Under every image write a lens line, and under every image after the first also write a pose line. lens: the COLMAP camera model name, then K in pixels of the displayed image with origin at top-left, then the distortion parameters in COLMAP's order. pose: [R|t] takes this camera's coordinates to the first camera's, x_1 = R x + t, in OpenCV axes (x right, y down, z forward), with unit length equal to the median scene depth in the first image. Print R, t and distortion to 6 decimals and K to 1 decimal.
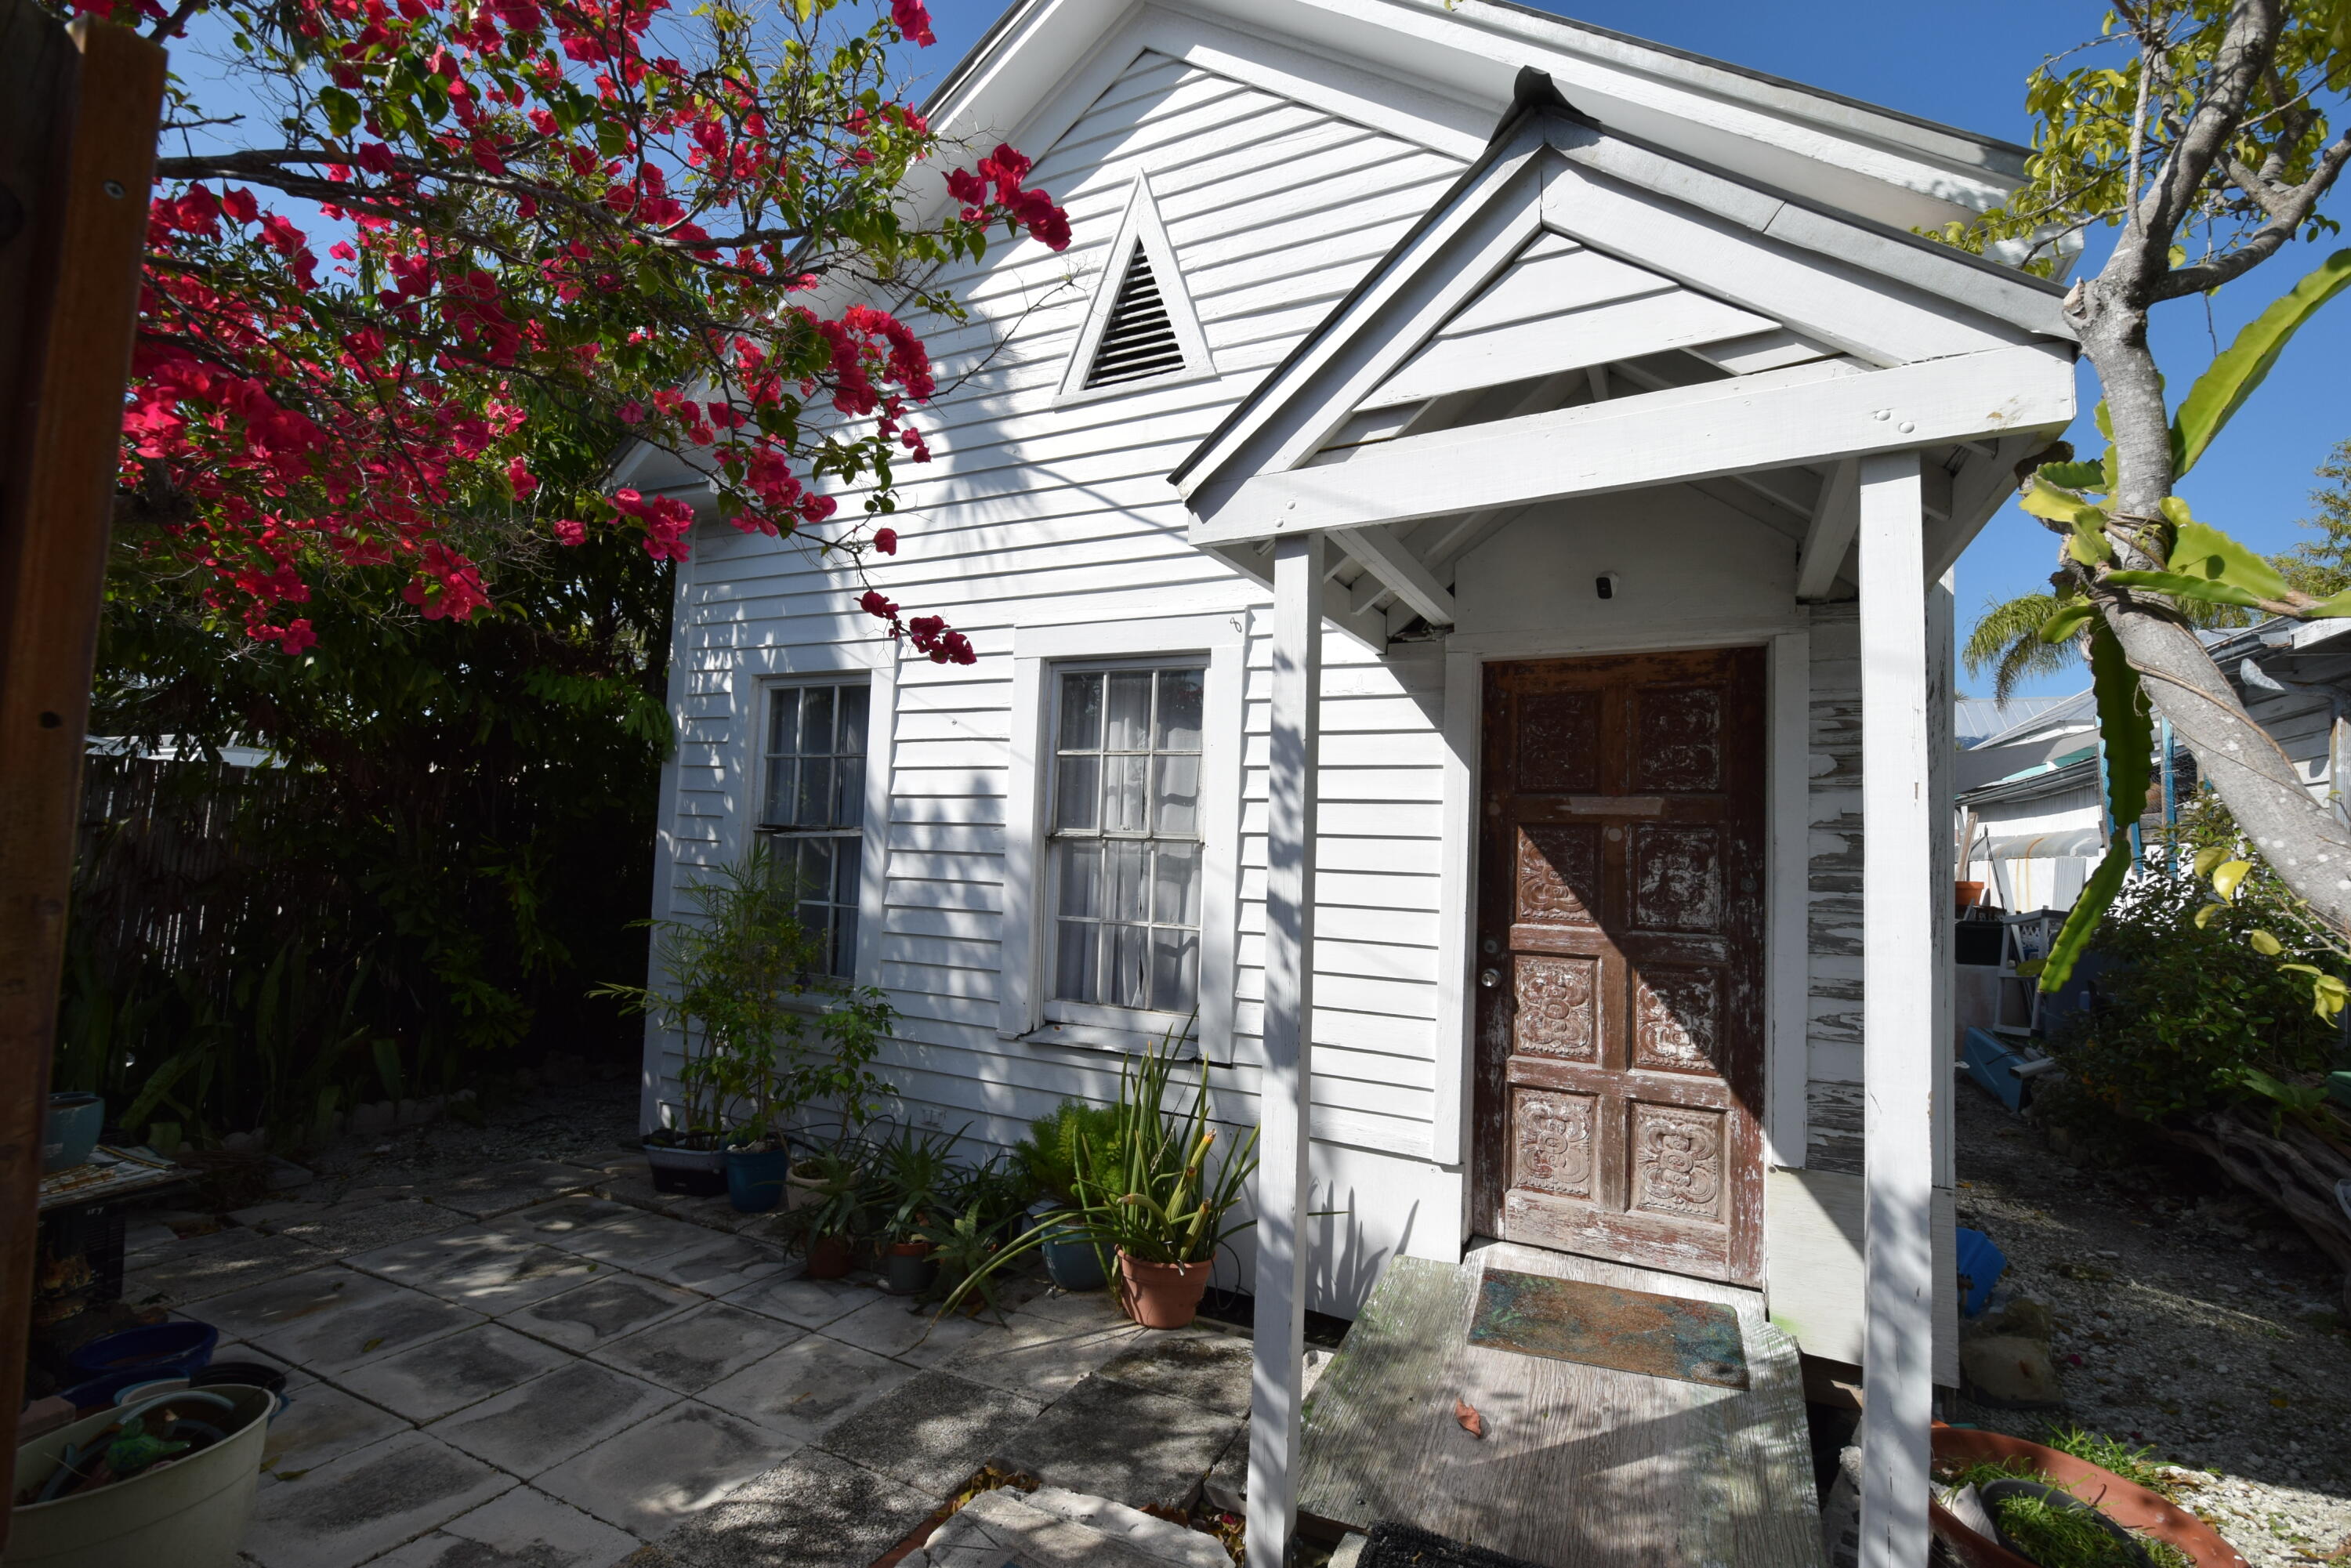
lens RADIAL K [[1033.8, 0, 1182.2], [0, 1033.8, 790.2], [0, 0, 1]] dist [0.005202, -0.004875]
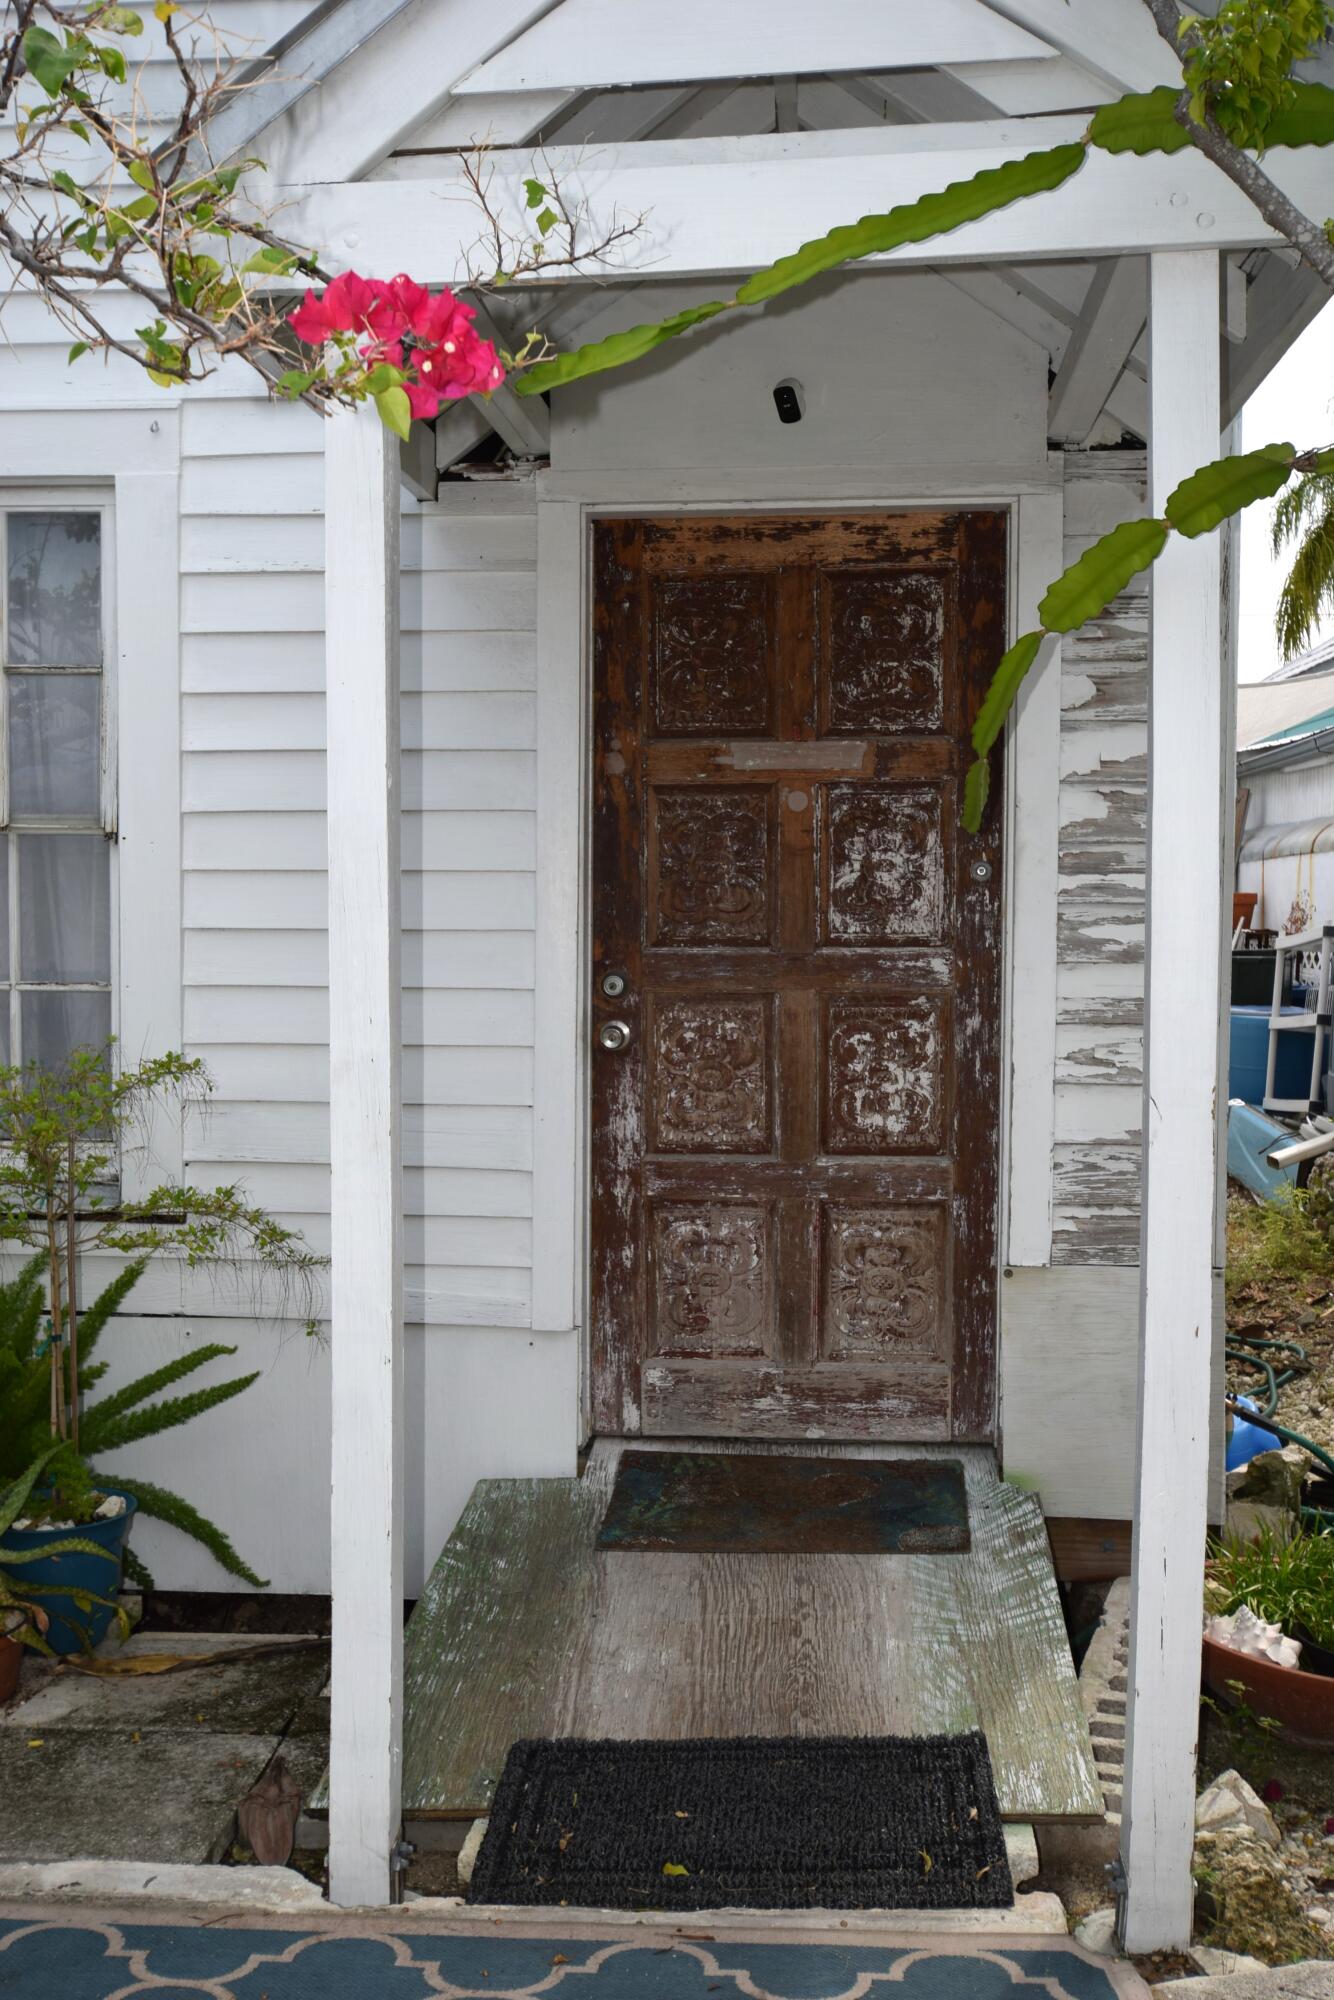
lens RADIAL K [[1988.6, 0, 683.1], [0, 1988.6, 994.7], [0, 0, 1]] dist [-0.015072, 0.000000]
pose [[0.928528, -0.049503, 0.367948, -0.109267], [0.008163, 0.993554, 0.113069, 0.022600], [-0.371173, -0.101984, 0.922946, -0.127547]]
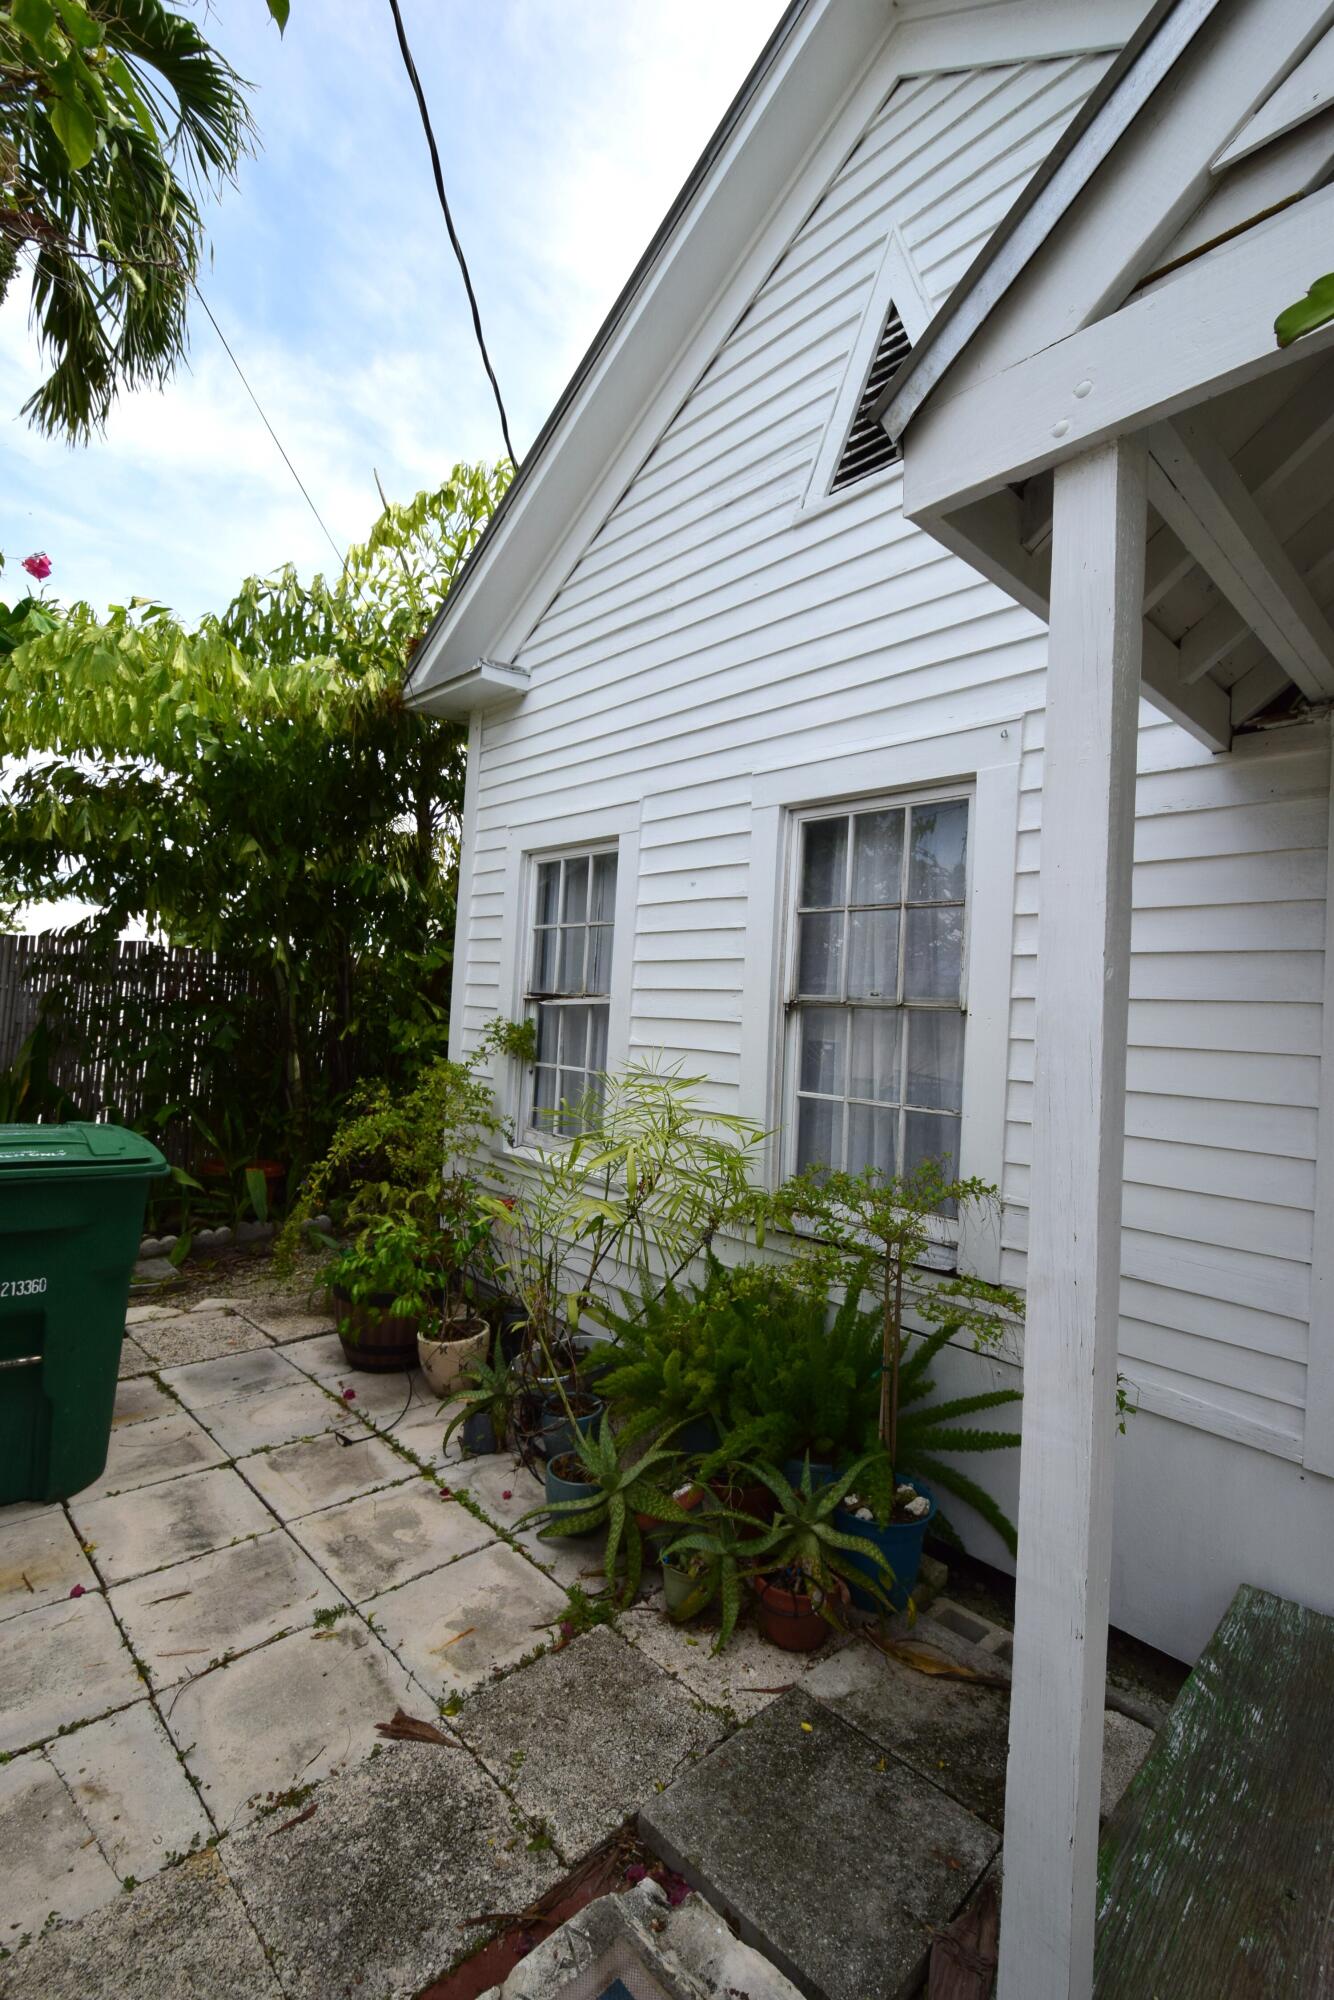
lens RADIAL K [[881.9, 0, 669.8], [0, 881.9, 996.4], [0, 0, 1]] dist [0.002978, -0.001459]
pose [[0.943626, 0.003203, -0.330998, 0.035560], [0.003432, 0.999805, 0.019458, 0.029349], [0.330996, -0.019497, 0.943431, 0.310626]]
